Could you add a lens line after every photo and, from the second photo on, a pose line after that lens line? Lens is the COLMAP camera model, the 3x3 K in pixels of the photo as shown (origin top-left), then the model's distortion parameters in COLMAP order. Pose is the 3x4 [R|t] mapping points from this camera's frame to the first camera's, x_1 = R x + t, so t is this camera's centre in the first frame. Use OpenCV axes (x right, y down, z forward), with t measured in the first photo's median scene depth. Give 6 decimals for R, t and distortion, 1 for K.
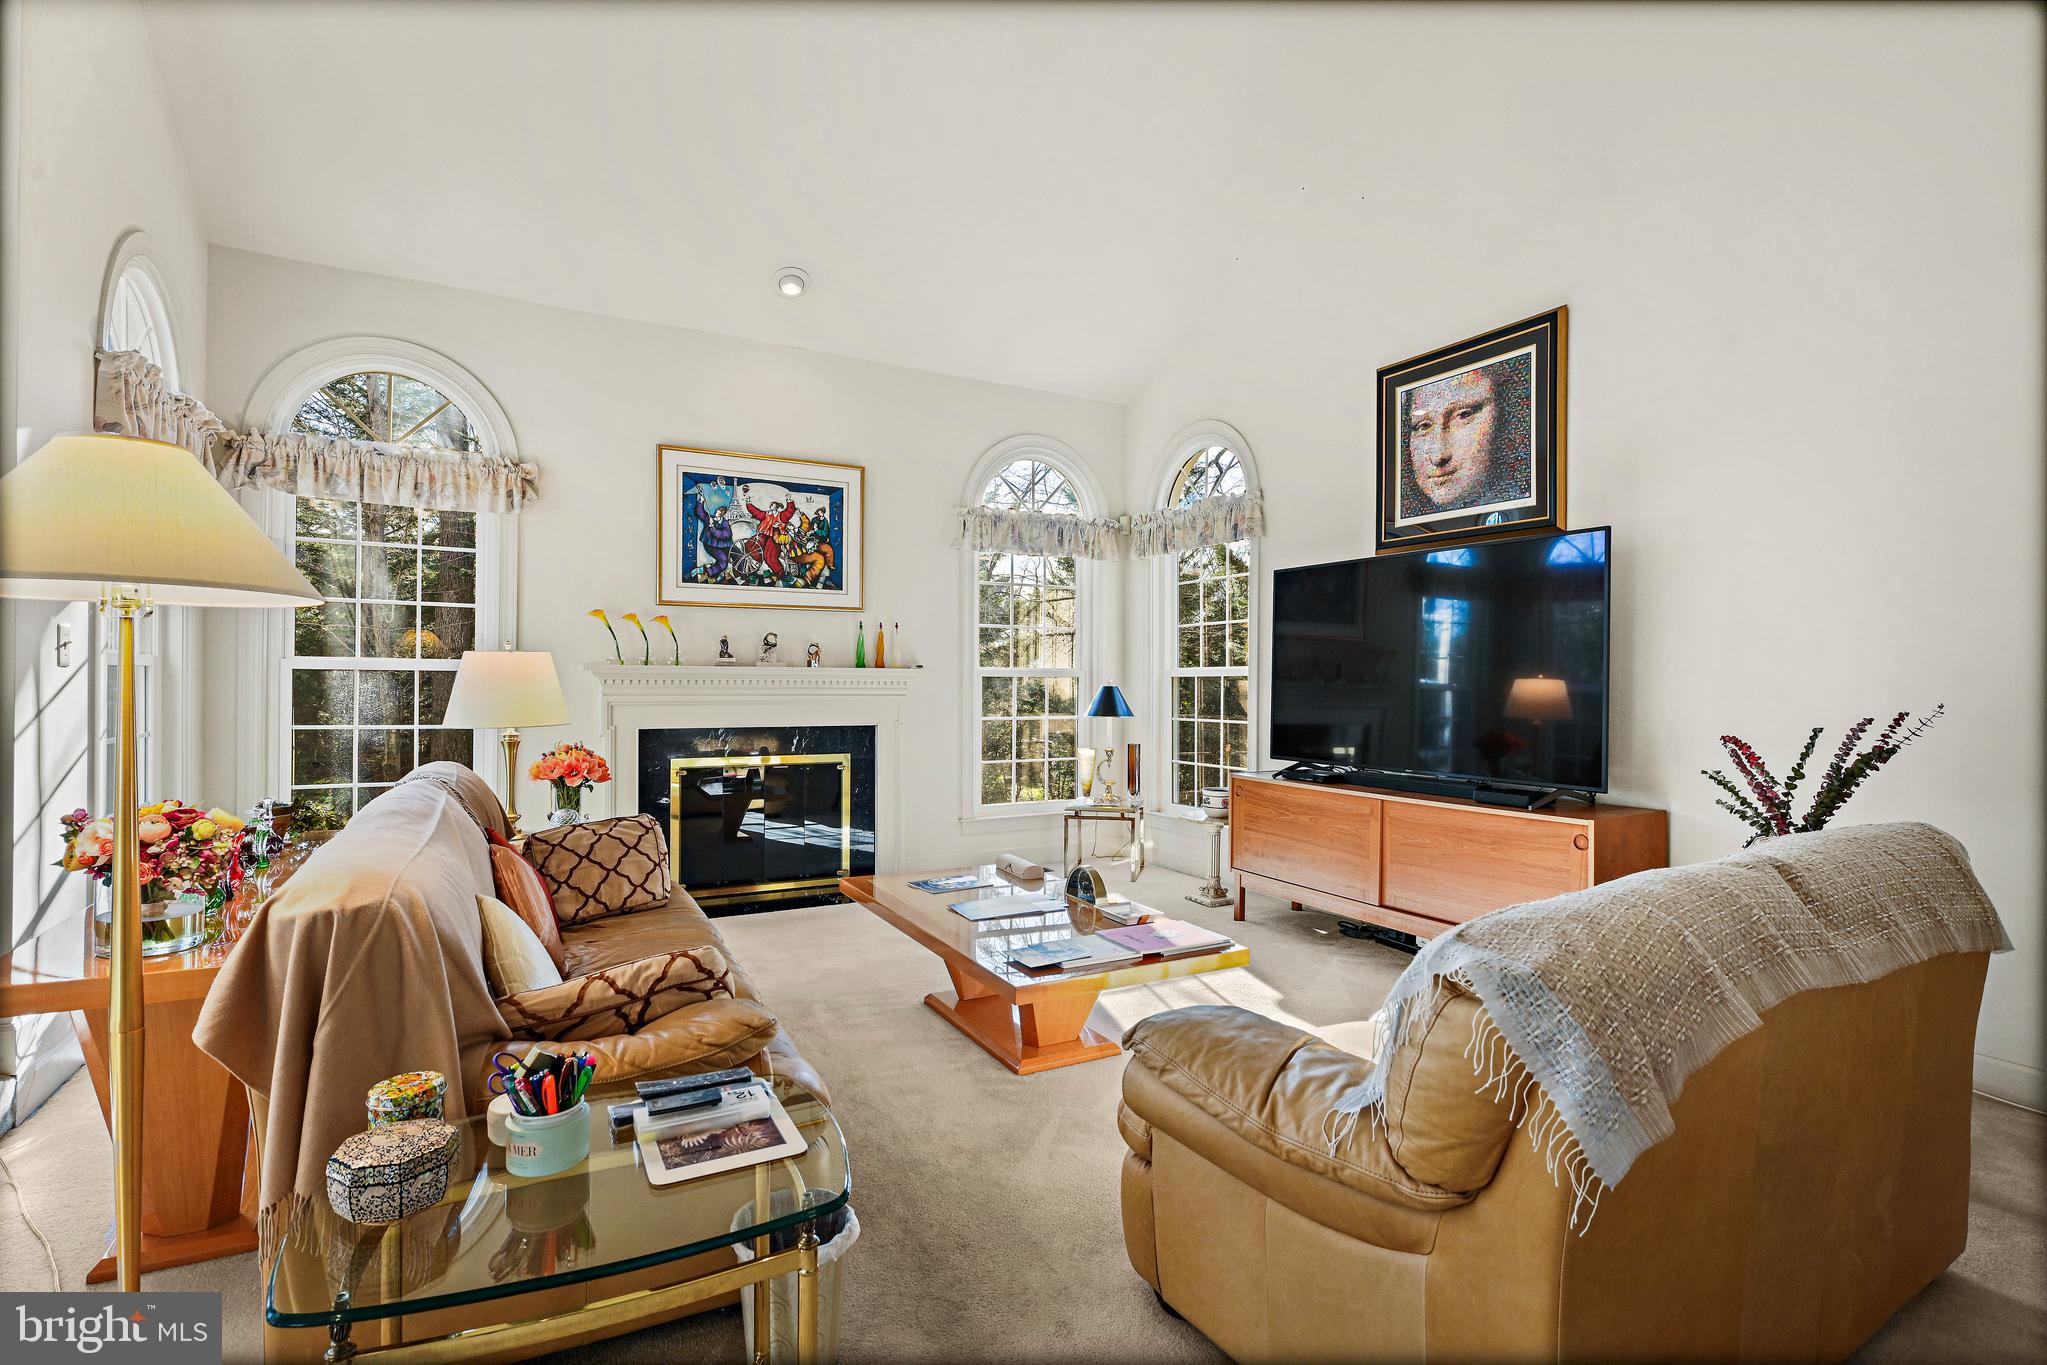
lens RADIAL K [[951.1, 0, 1023.5], [0, 951.1, 682.5], [0, 0, 1]] dist [-0.004400, 0.000034]
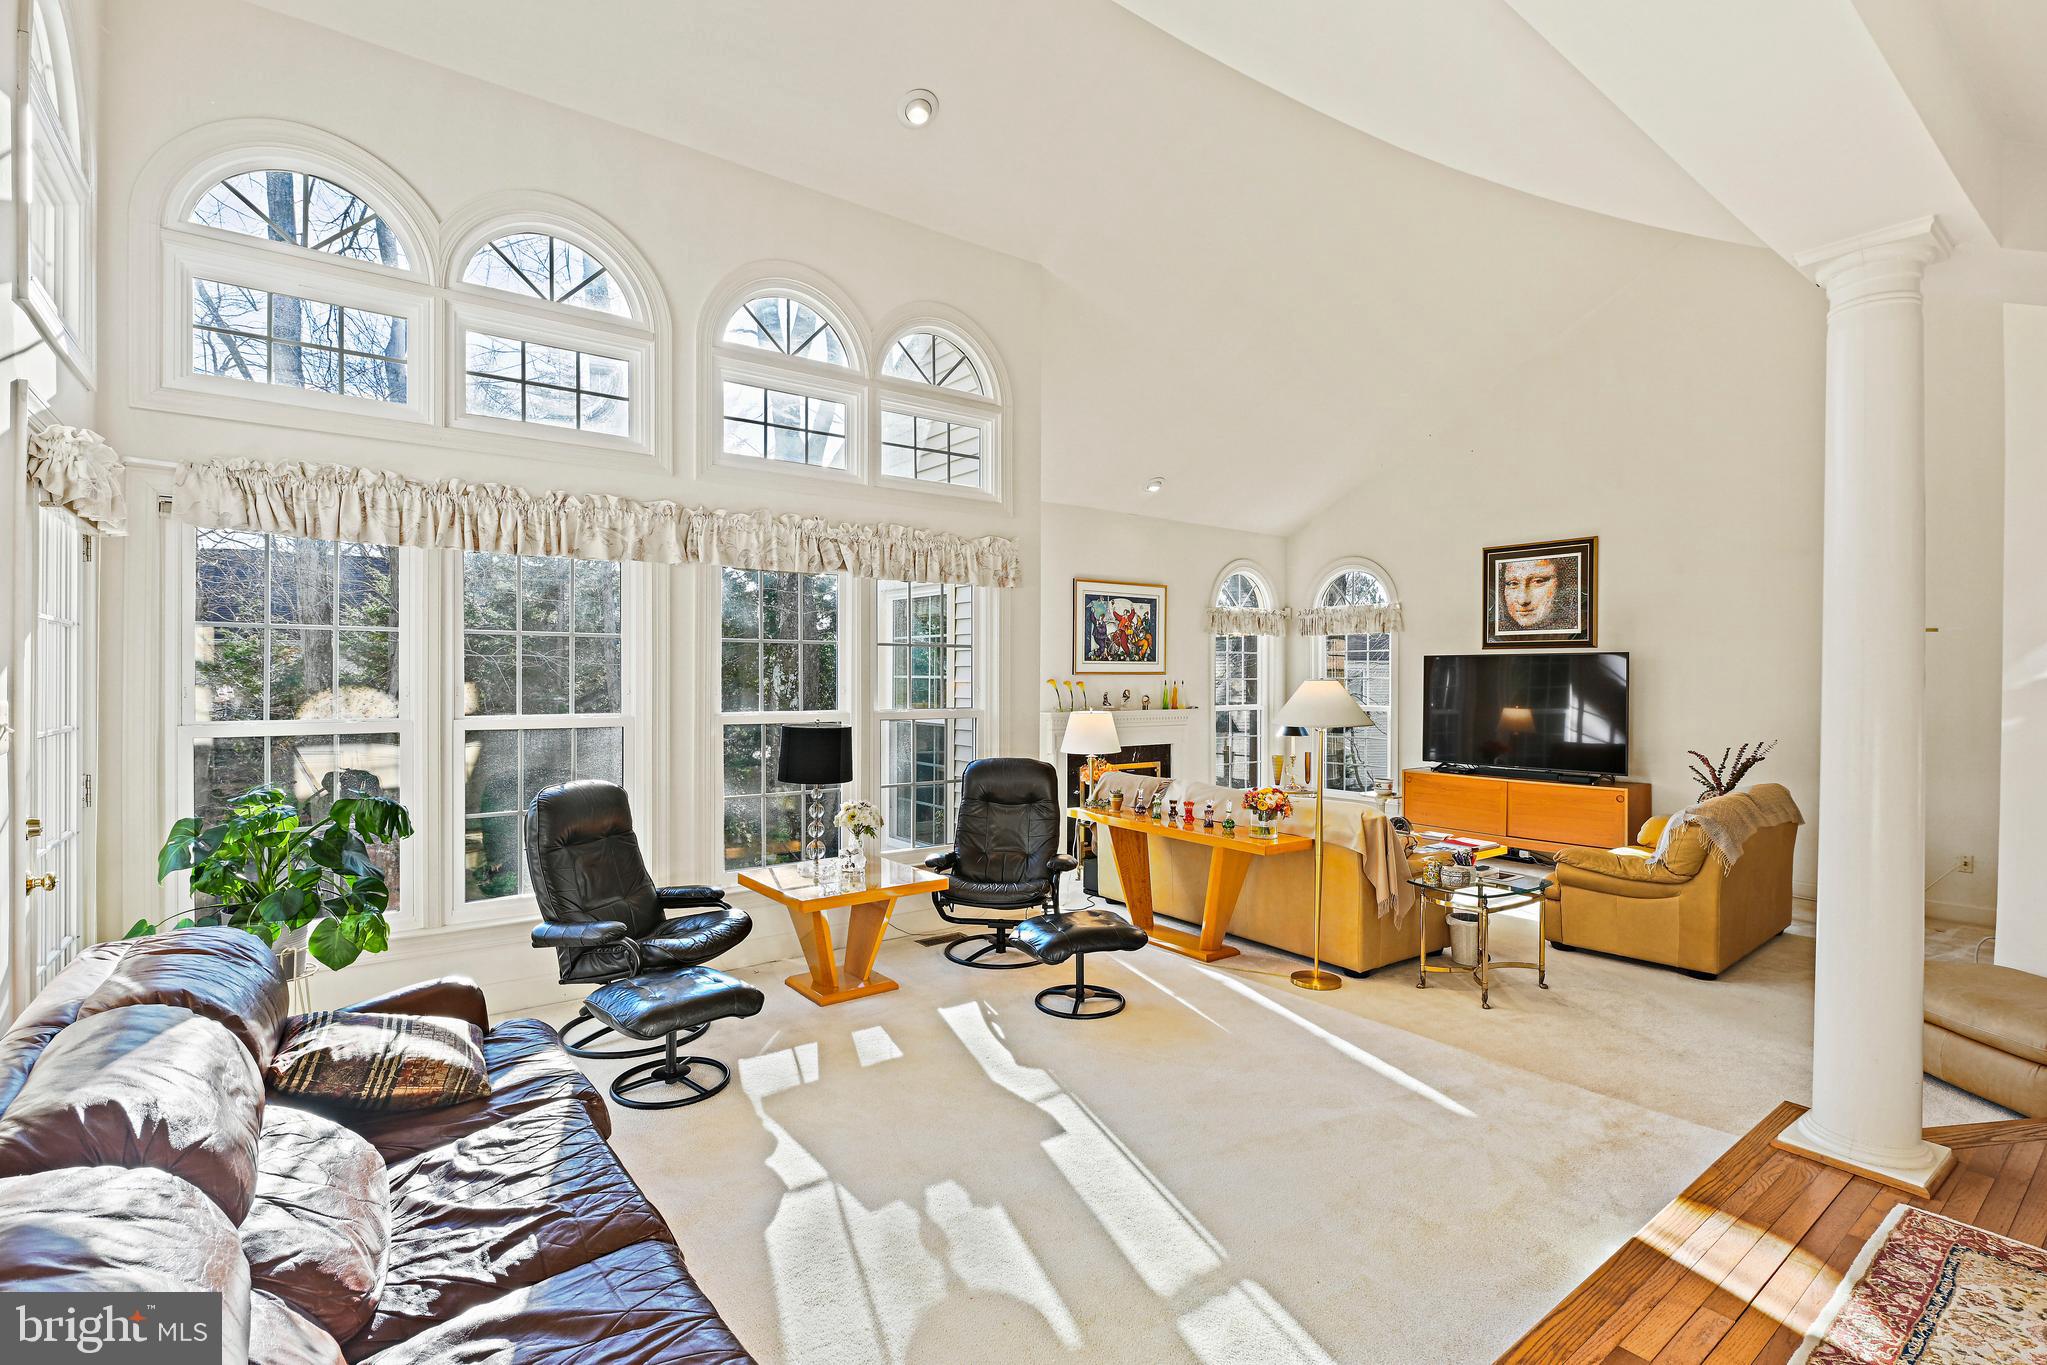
lens RADIAL K [[943.2, 0, 1023.5], [0, 943.2, 682.5], [0, 0, 1]] dist [0.002863, 0.000059]
pose [[0.988982, -0.004941, 0.147955, -0.771934], [0.004450, 0.999983, 0.003649, -0.080287], [-0.147971, -0.002951, 0.988987, -0.668276]]
